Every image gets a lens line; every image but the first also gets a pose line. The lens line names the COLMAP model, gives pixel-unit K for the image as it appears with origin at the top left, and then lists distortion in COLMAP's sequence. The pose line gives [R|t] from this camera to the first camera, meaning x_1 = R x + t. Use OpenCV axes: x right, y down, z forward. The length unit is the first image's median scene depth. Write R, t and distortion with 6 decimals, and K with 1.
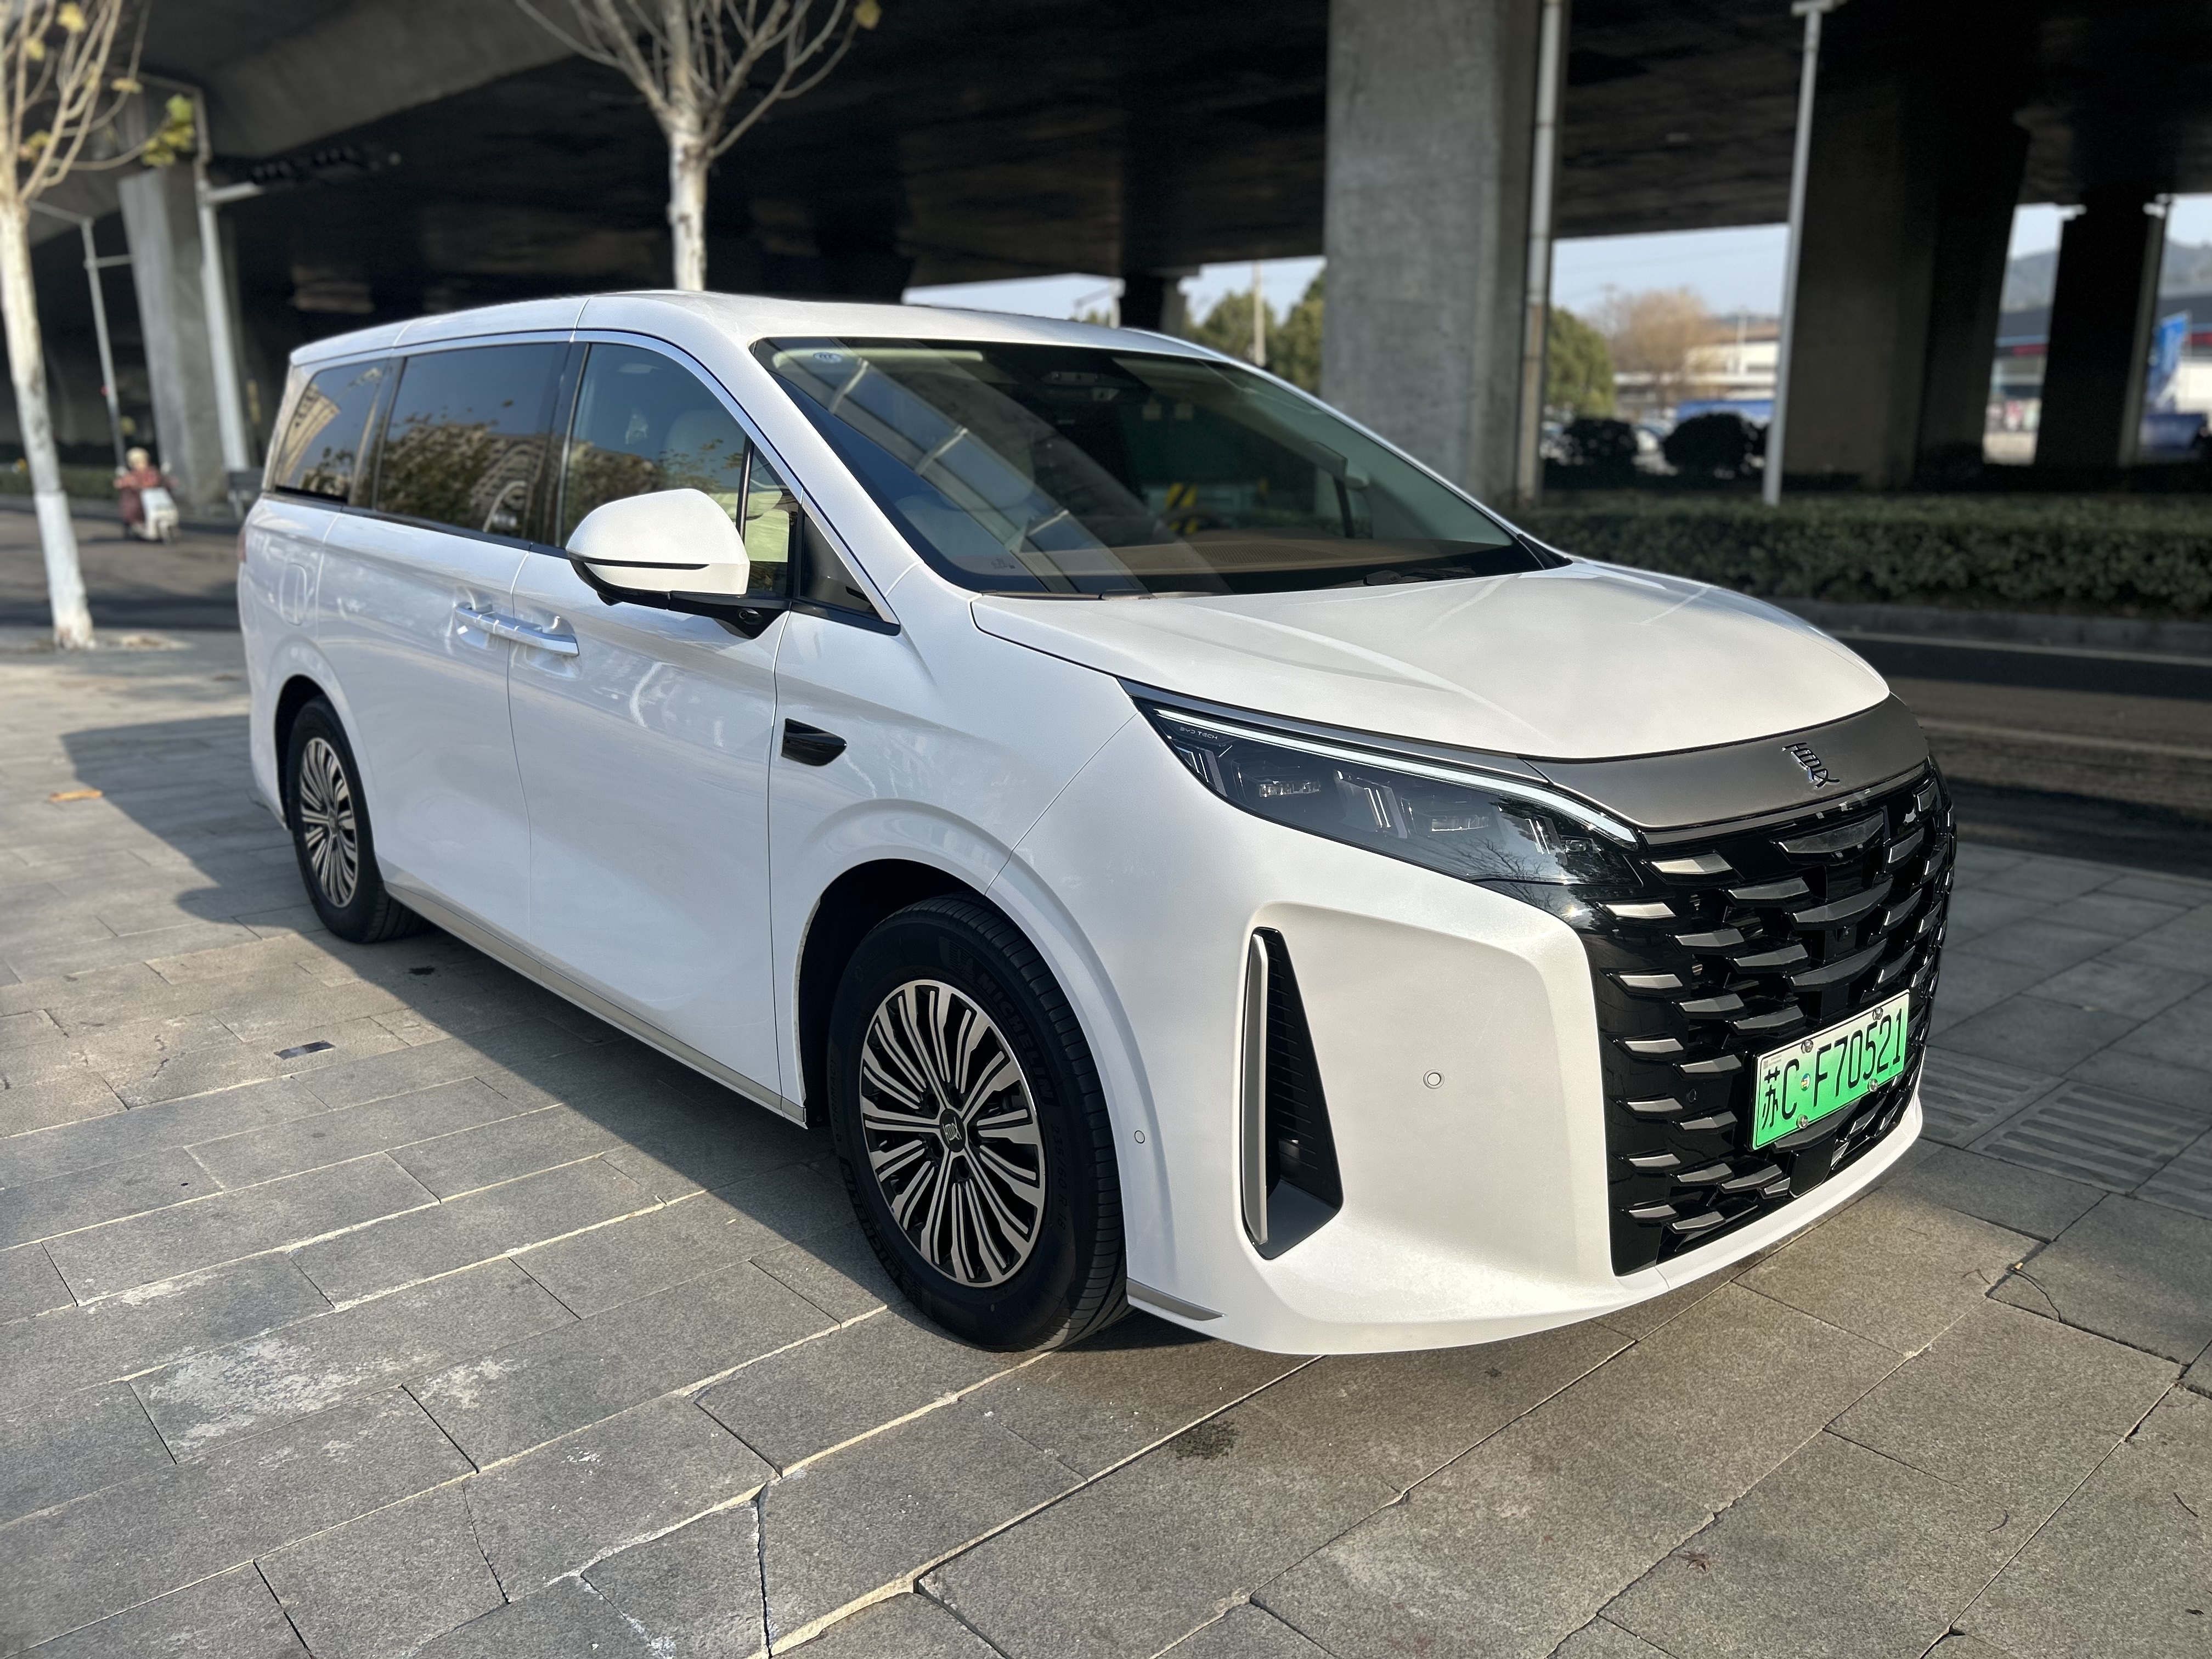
lens RADIAL K [[1667.7, 0, 1106.0], [0, 1667.7, 829.5], [0, 0, 1]] dist [0.073763, -0.081729]
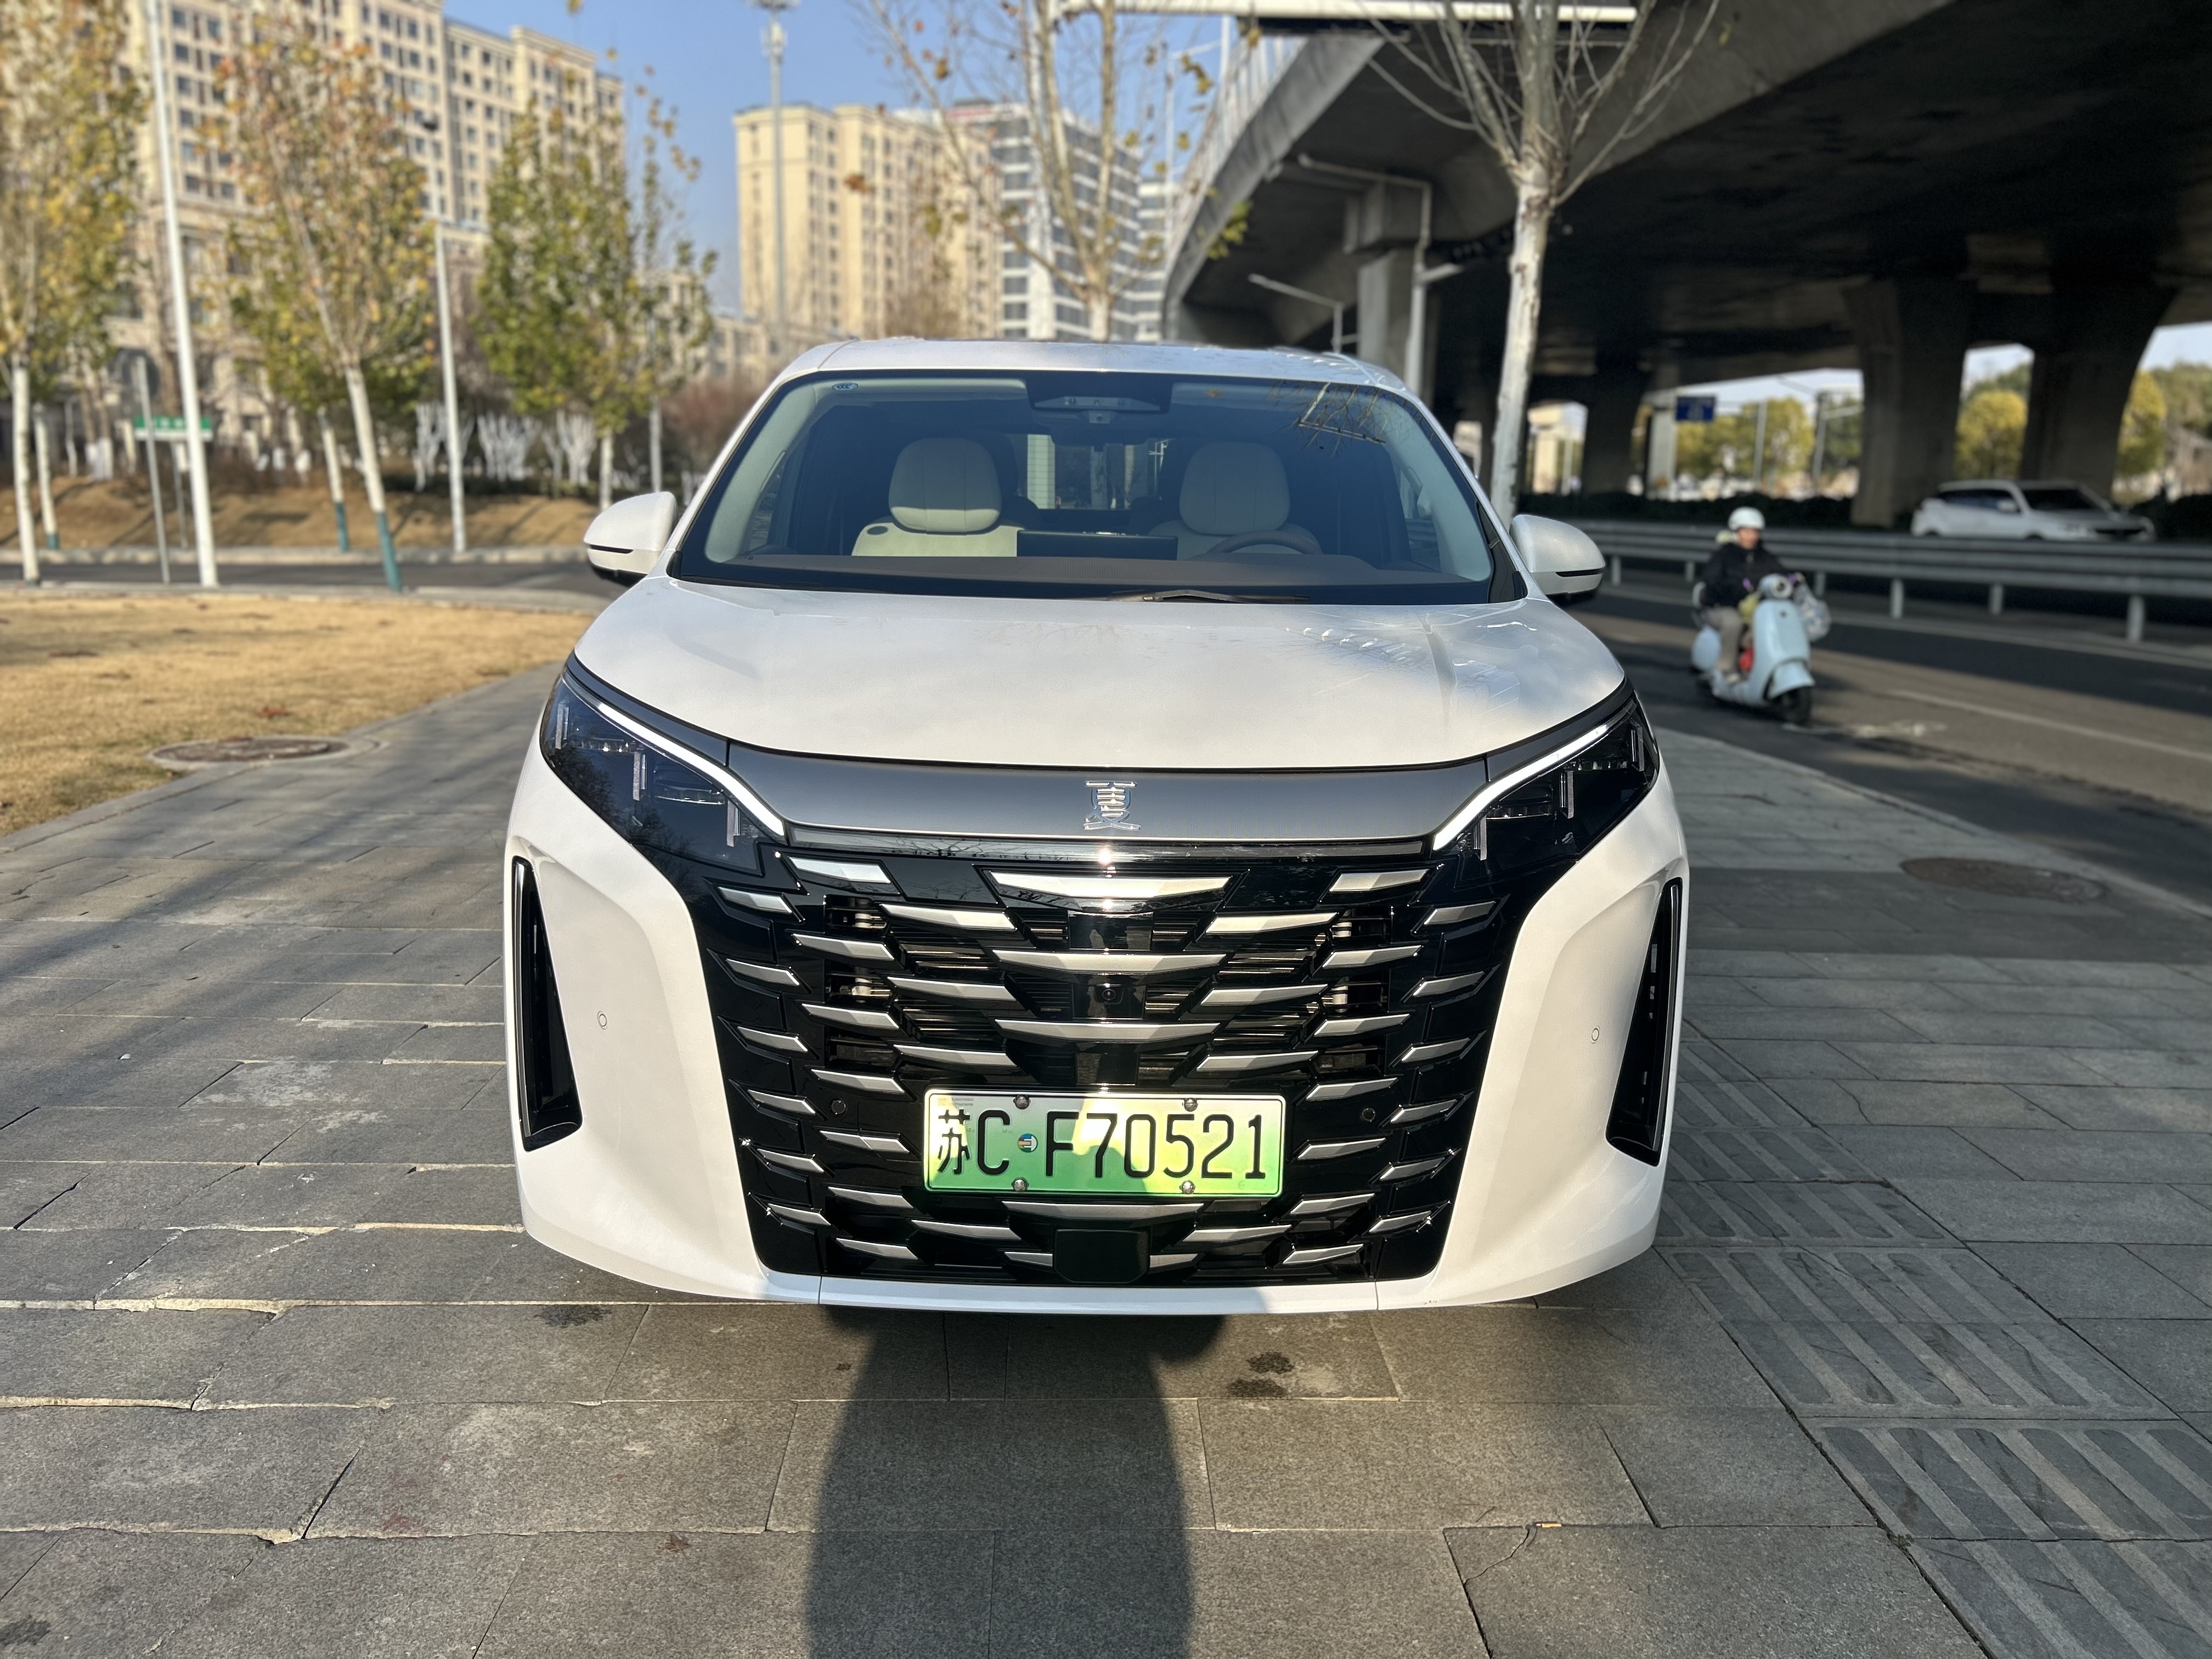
lens RADIAL K [[1667.7, 0, 1106.0], [0, 1667.7, 829.5], [0, 0, 1]] dist [0.073763, -0.081729]
pose [[0.765660, 0.143360, -0.627067, 0.256011], [-0.163340, 0.986226, 0.026030, -0.012687], [0.622162, 0.082495, 0.778530, 0.078456]]
